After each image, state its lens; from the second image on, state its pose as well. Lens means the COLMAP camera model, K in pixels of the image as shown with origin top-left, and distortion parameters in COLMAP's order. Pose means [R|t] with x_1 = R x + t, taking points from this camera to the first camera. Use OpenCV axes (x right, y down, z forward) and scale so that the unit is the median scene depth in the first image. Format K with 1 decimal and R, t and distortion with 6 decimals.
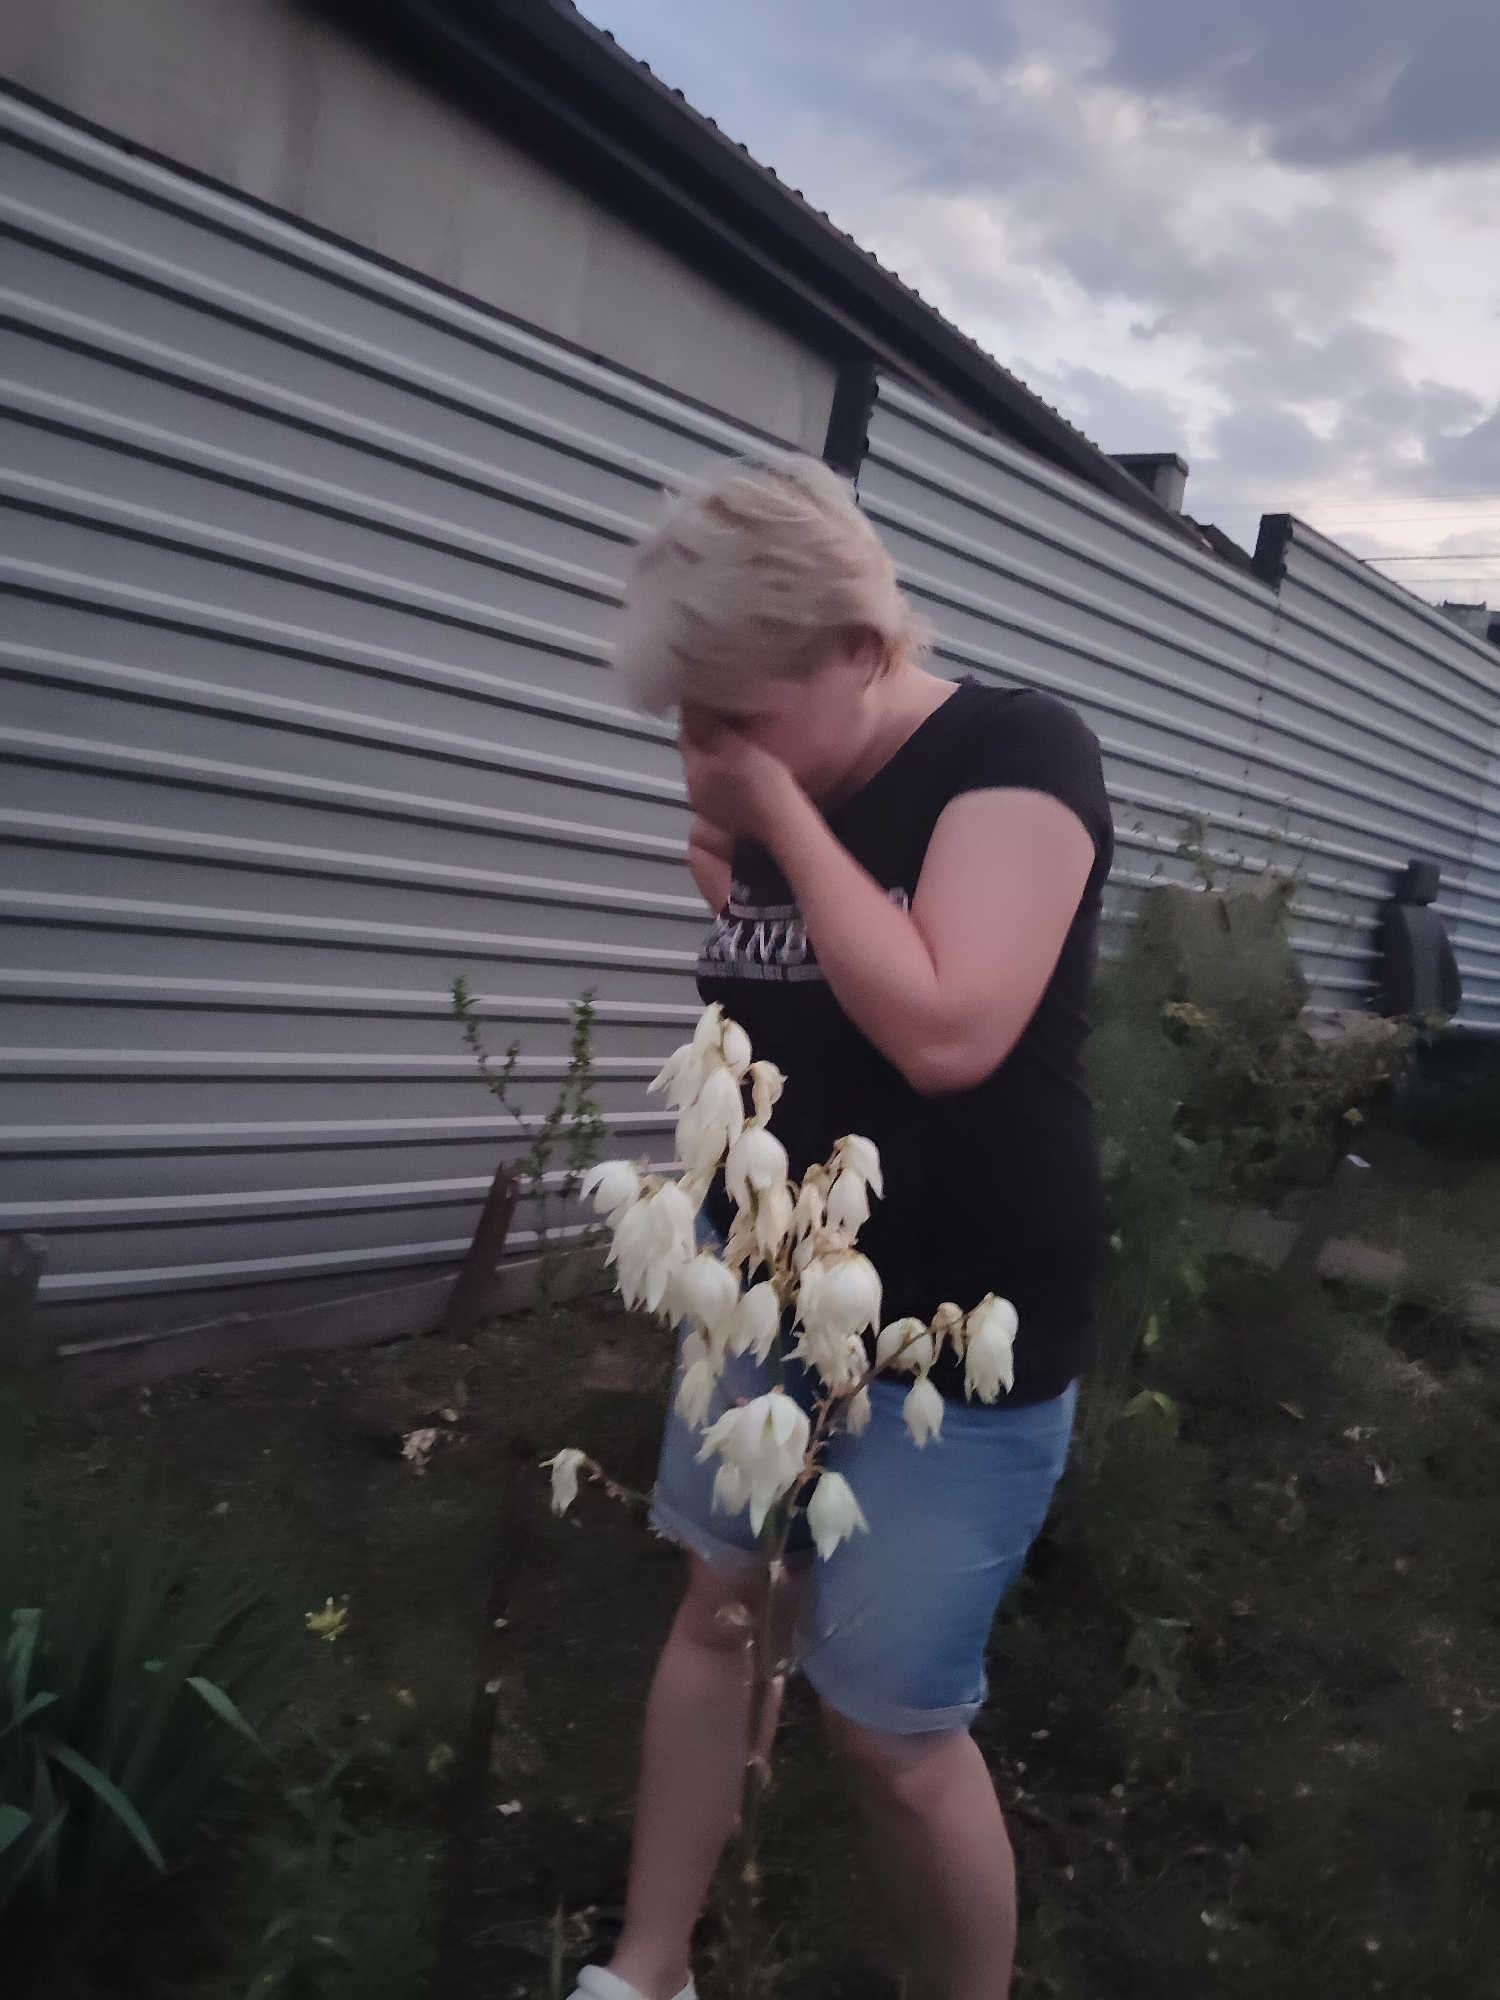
lens RADIAL K [[1520.2, 0, 745.9], [0, 1520.2, 987.7], [0, 0, 1]] dist [0.027221, -0.107997]
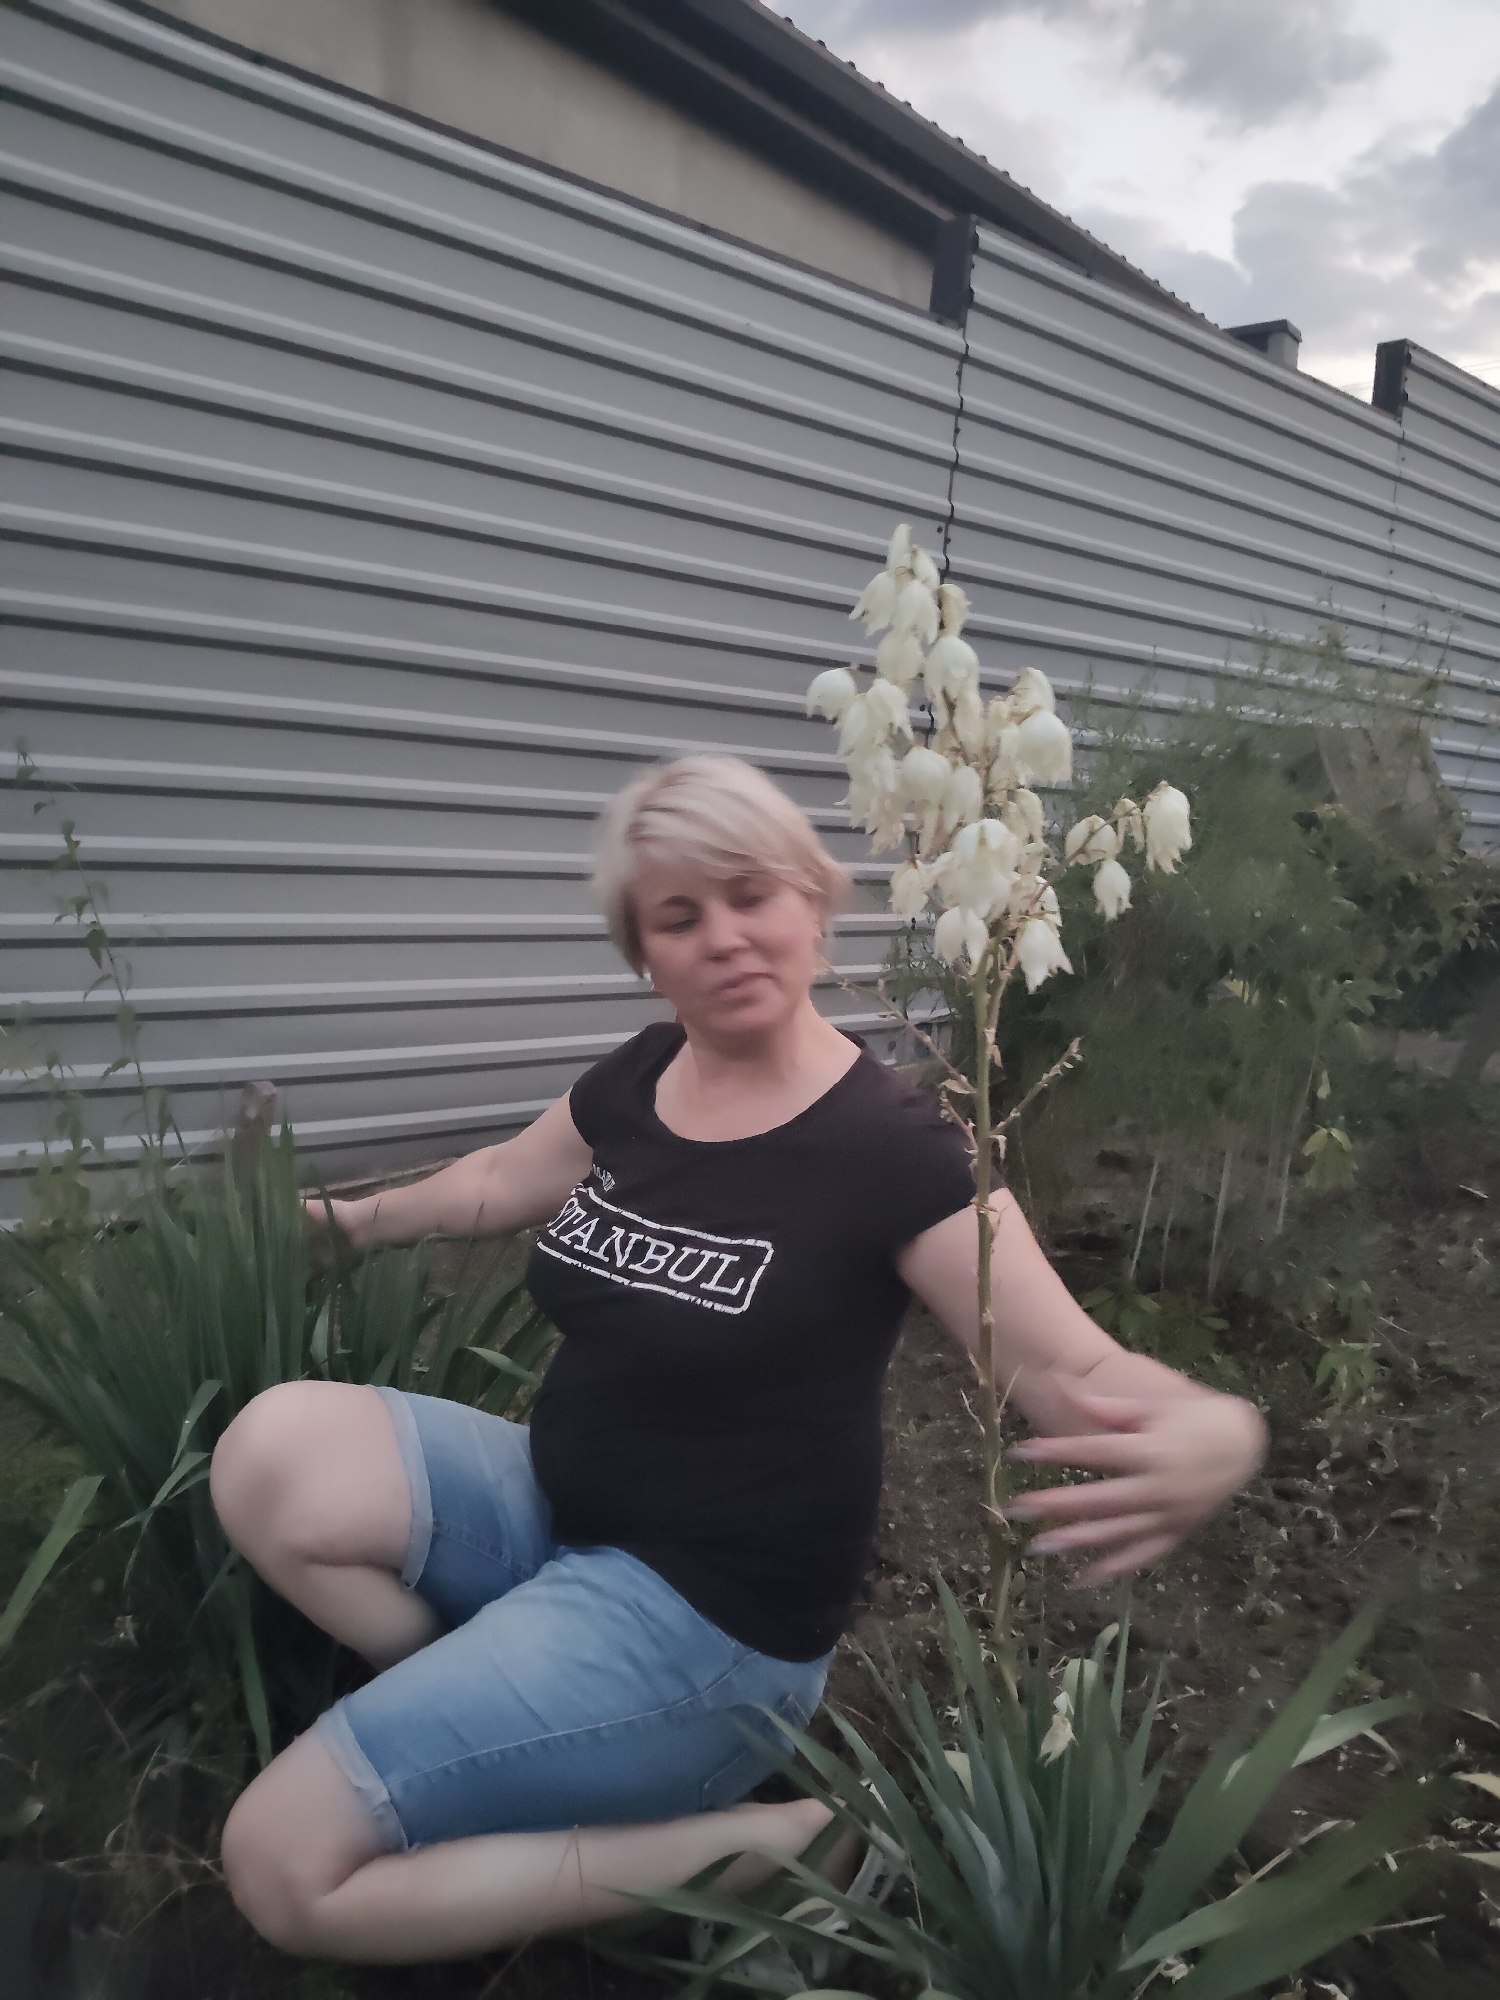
lens RADIAL K [[1524.6, 0, 743.2], [0, 1524.6, 1012.7], [0, 0, 1]] dist [0.029025, -0.120565]
pose [[0.991853, -0.083469, -0.096232, -0.020427], [0.086708, 0.995783, 0.029973, 0.111332], [0.093324, -0.038072, 0.994908, -0.064390]]
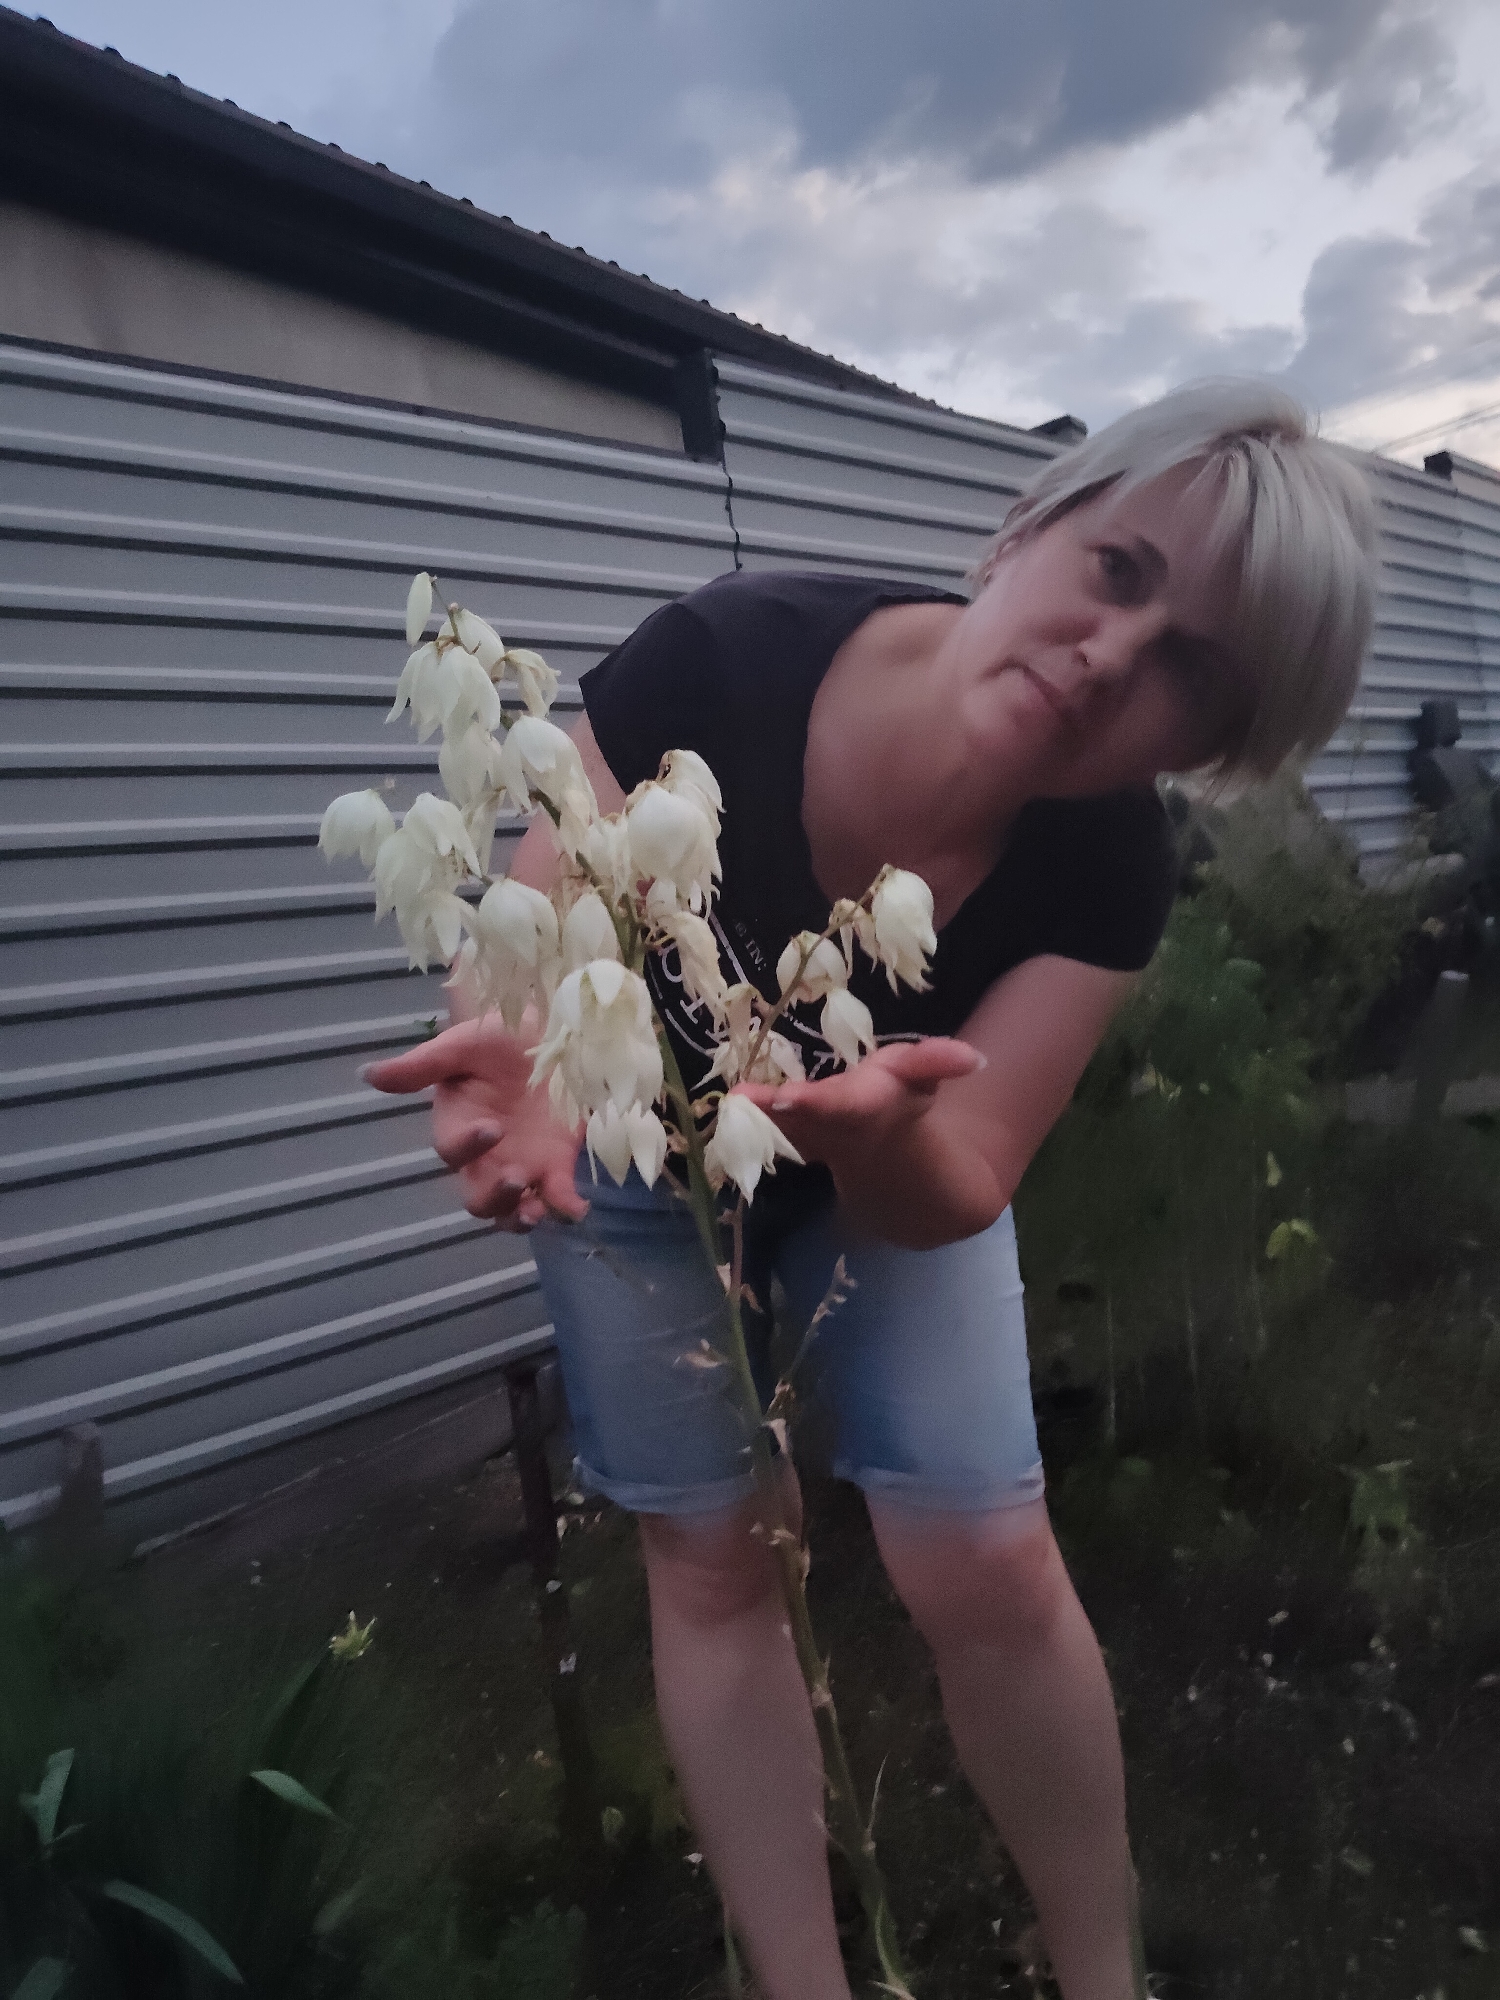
lens RADIAL K [[1525.0, 0, 757.5], [0, 1525.0, 1001.1], [0, 0, 1]] dist [0.028534, -0.107334]
pose [[0.954315, -0.296739, -0.035060, 0.036591], [0.293350, 0.952742, -0.078923, 0.111494], [0.056822, 0.065032, 0.996264, 0.072444]]
